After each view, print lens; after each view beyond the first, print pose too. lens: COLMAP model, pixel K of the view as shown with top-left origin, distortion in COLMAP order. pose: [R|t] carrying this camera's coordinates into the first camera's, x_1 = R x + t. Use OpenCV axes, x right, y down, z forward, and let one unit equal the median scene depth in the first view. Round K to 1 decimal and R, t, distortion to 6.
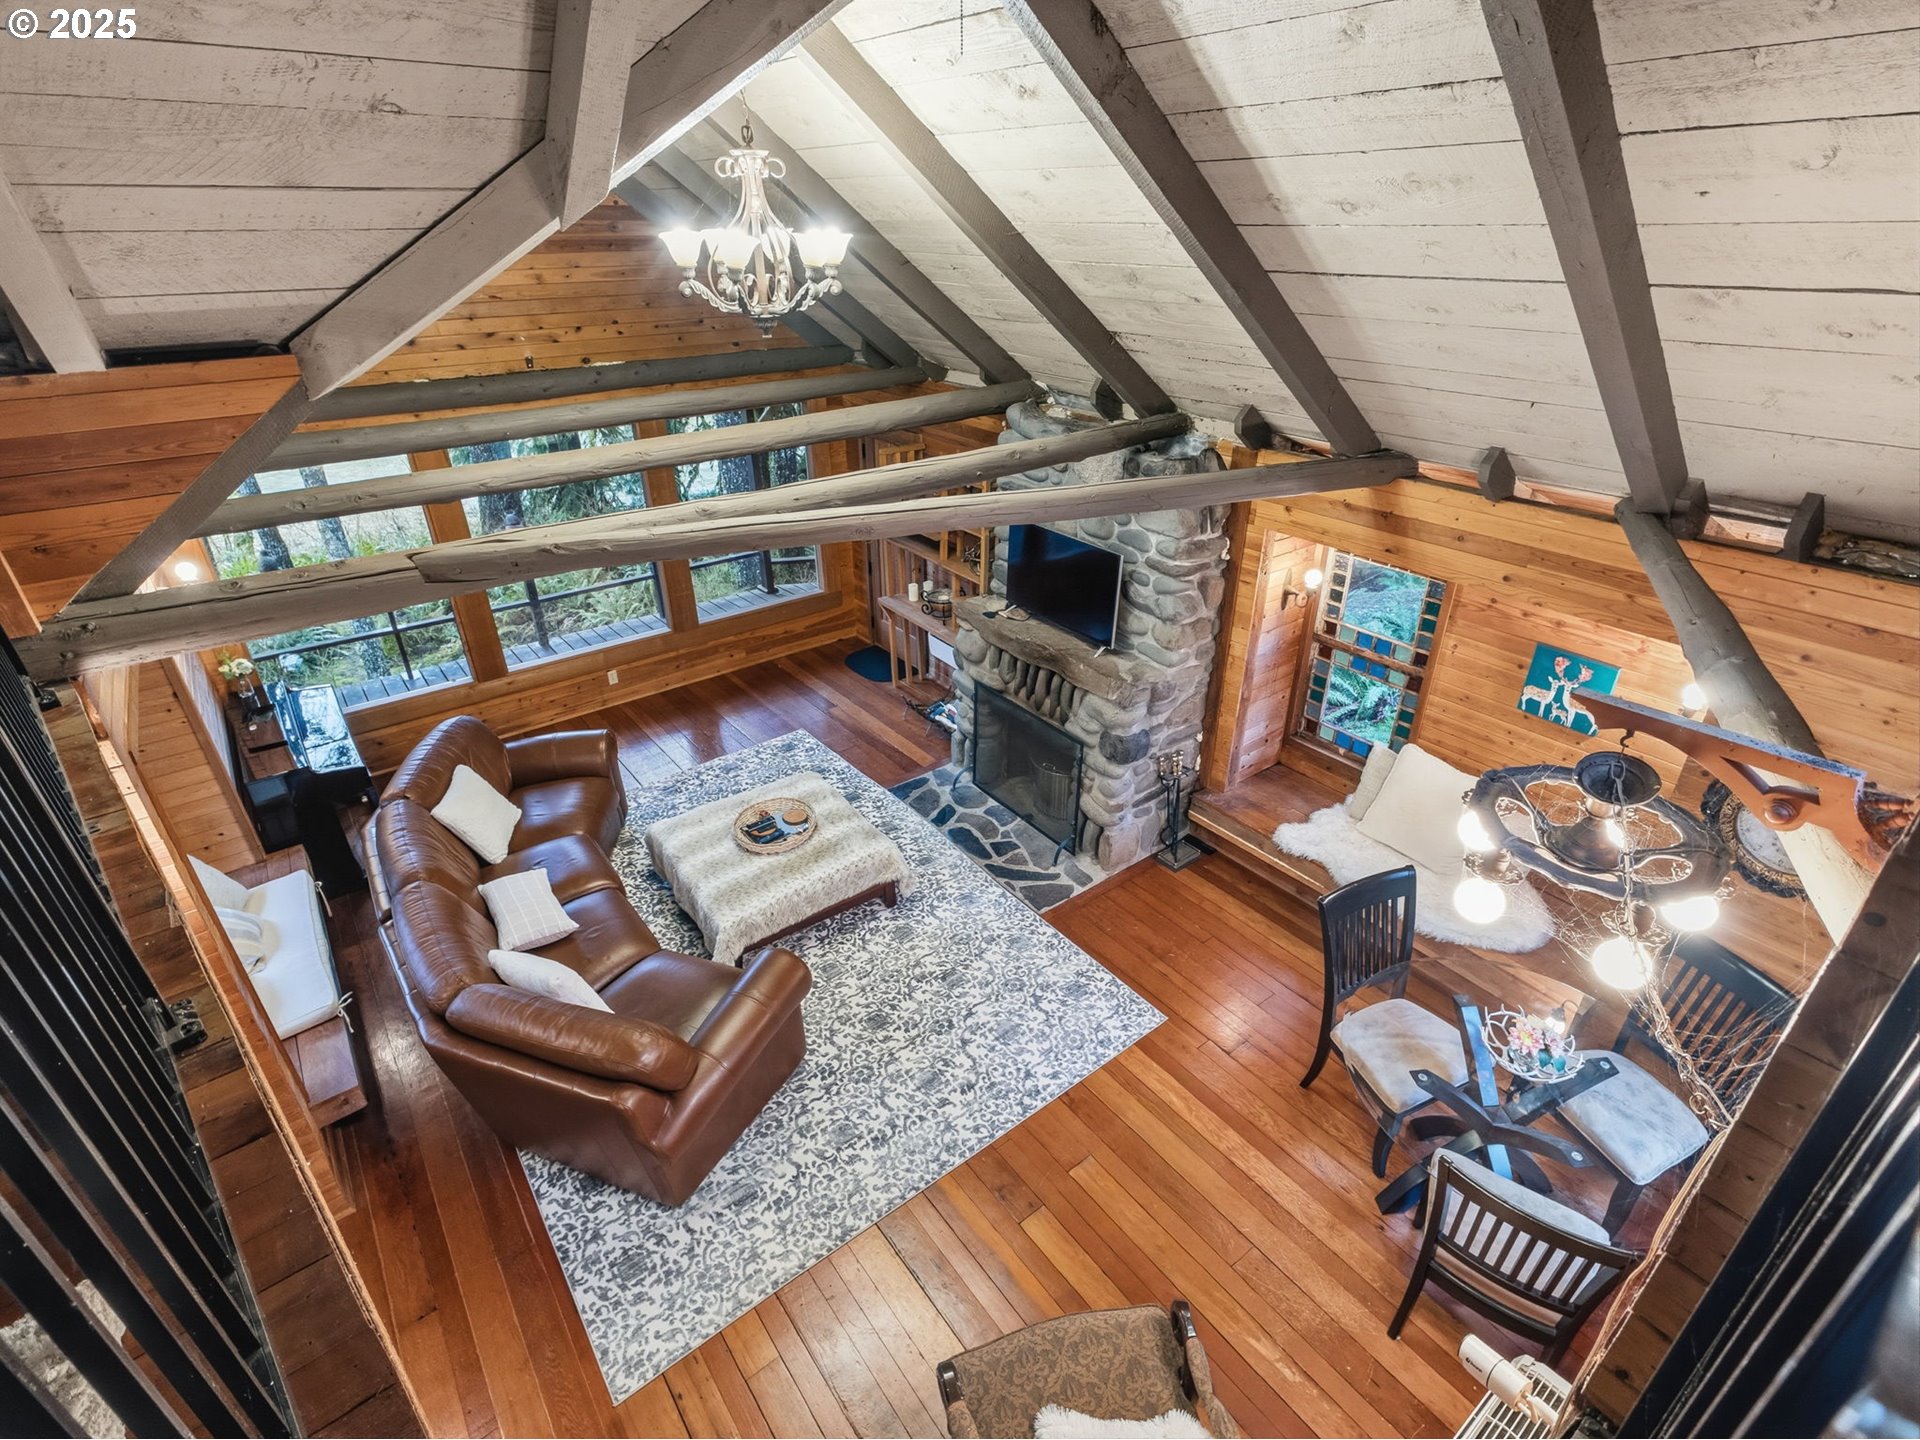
lens RADIAL K [[930.3, 0, 963.6], [0, 930.3, 715.6], [0, 0, 1]] dist [-0.003523, -0.000497]
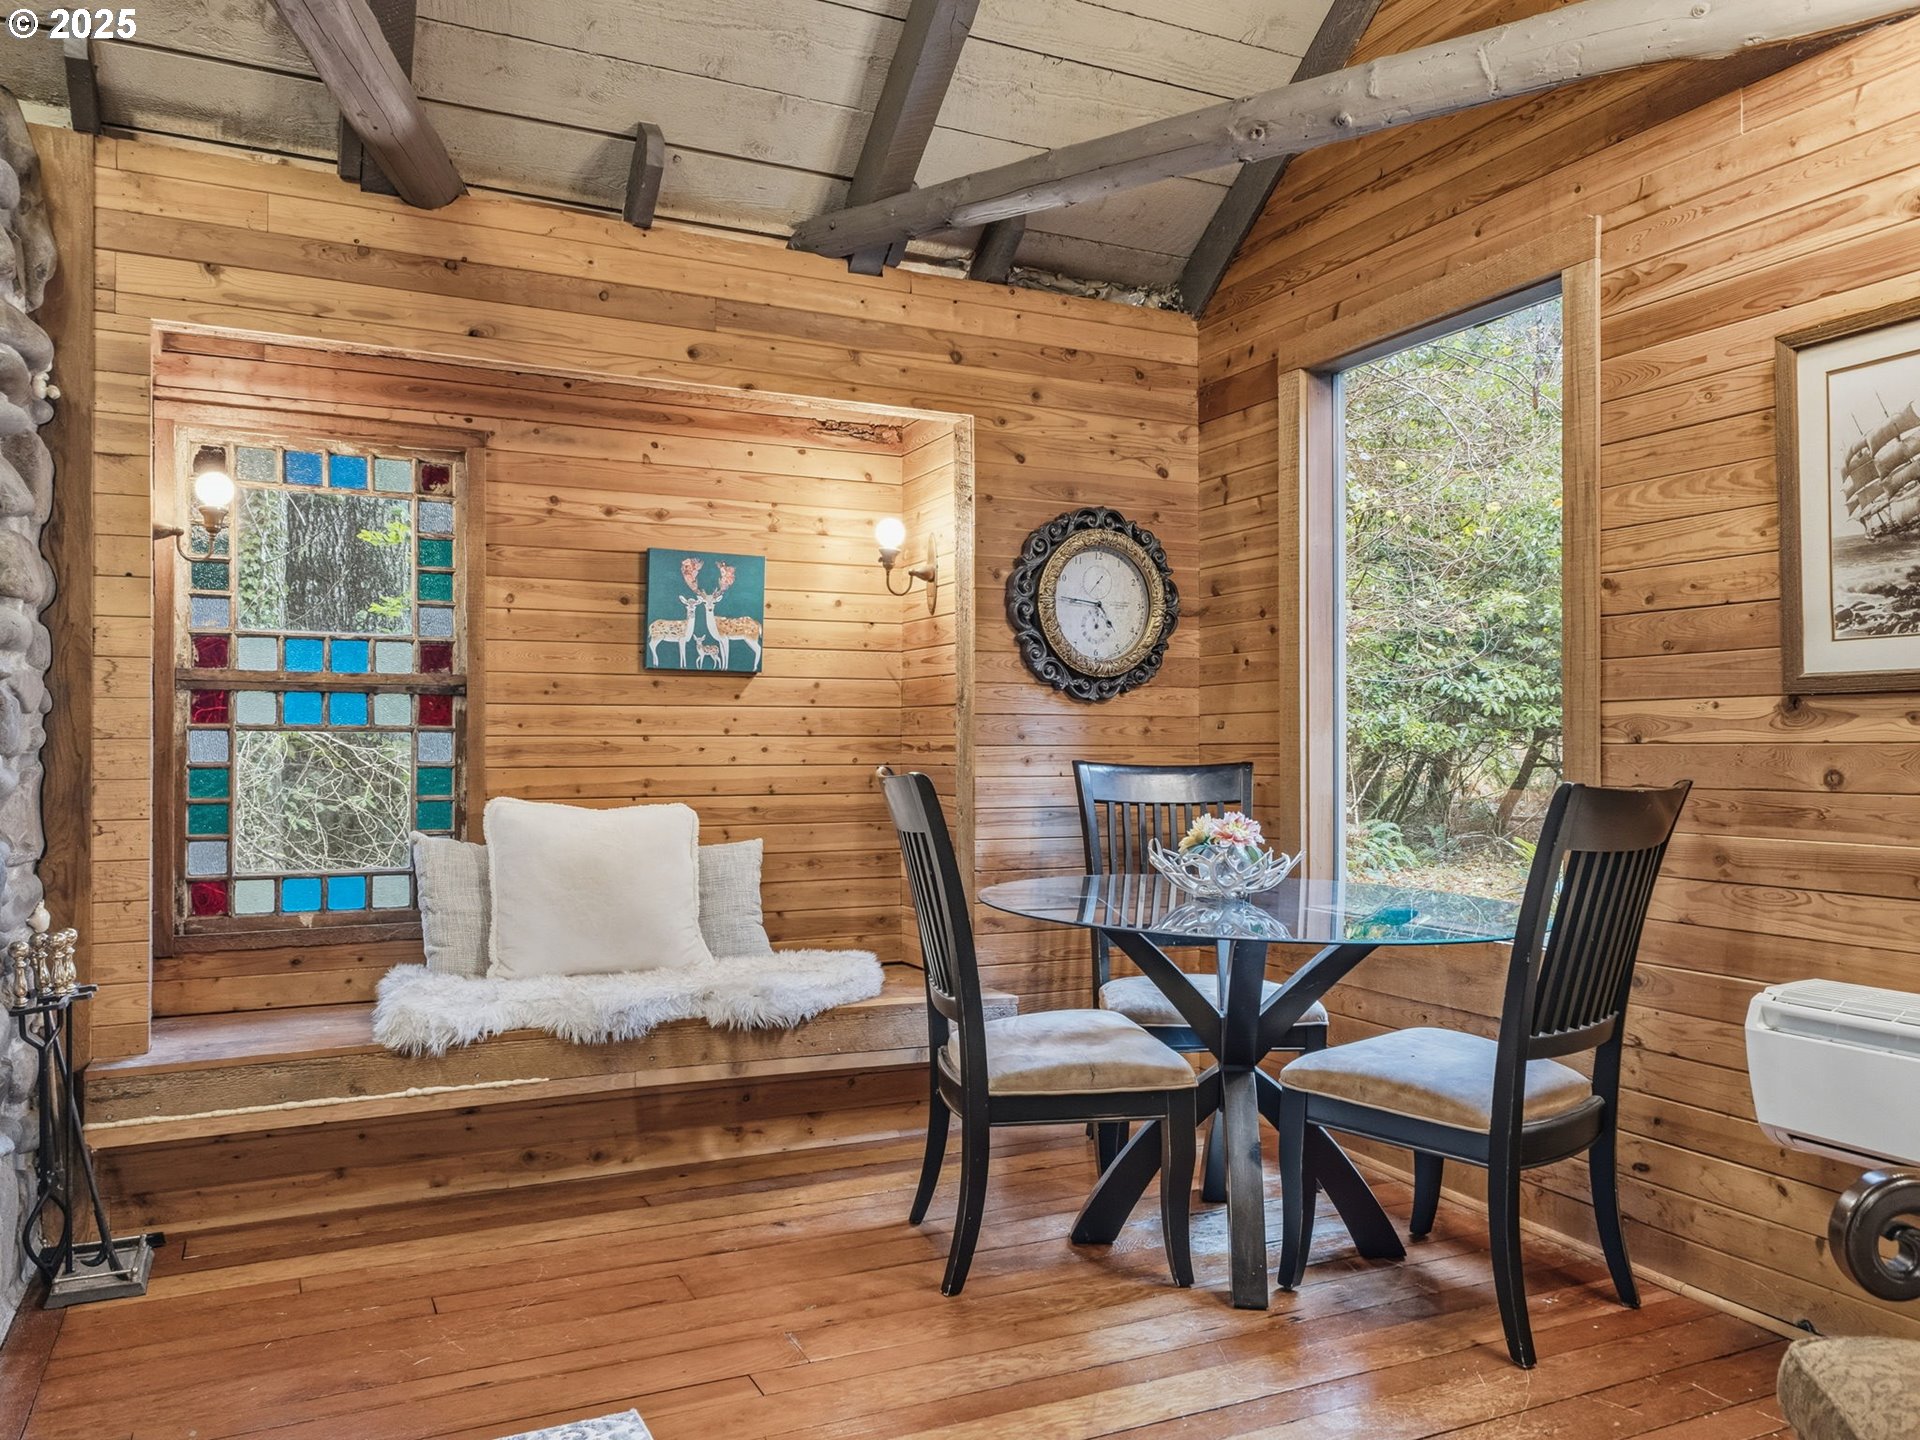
lens RADIAL K [[1426.1, 0, 955.7], [0, 1426.1, 728.8], [0, 0, 1]] dist [0.027755, -0.001051]
pose [[0.197843, 0.022999, 0.979964, -0.234350], [0.465652, 0.877516, -0.114604, 0.201286], [-0.862570, 0.478995, 0.162901, 0.628091]]
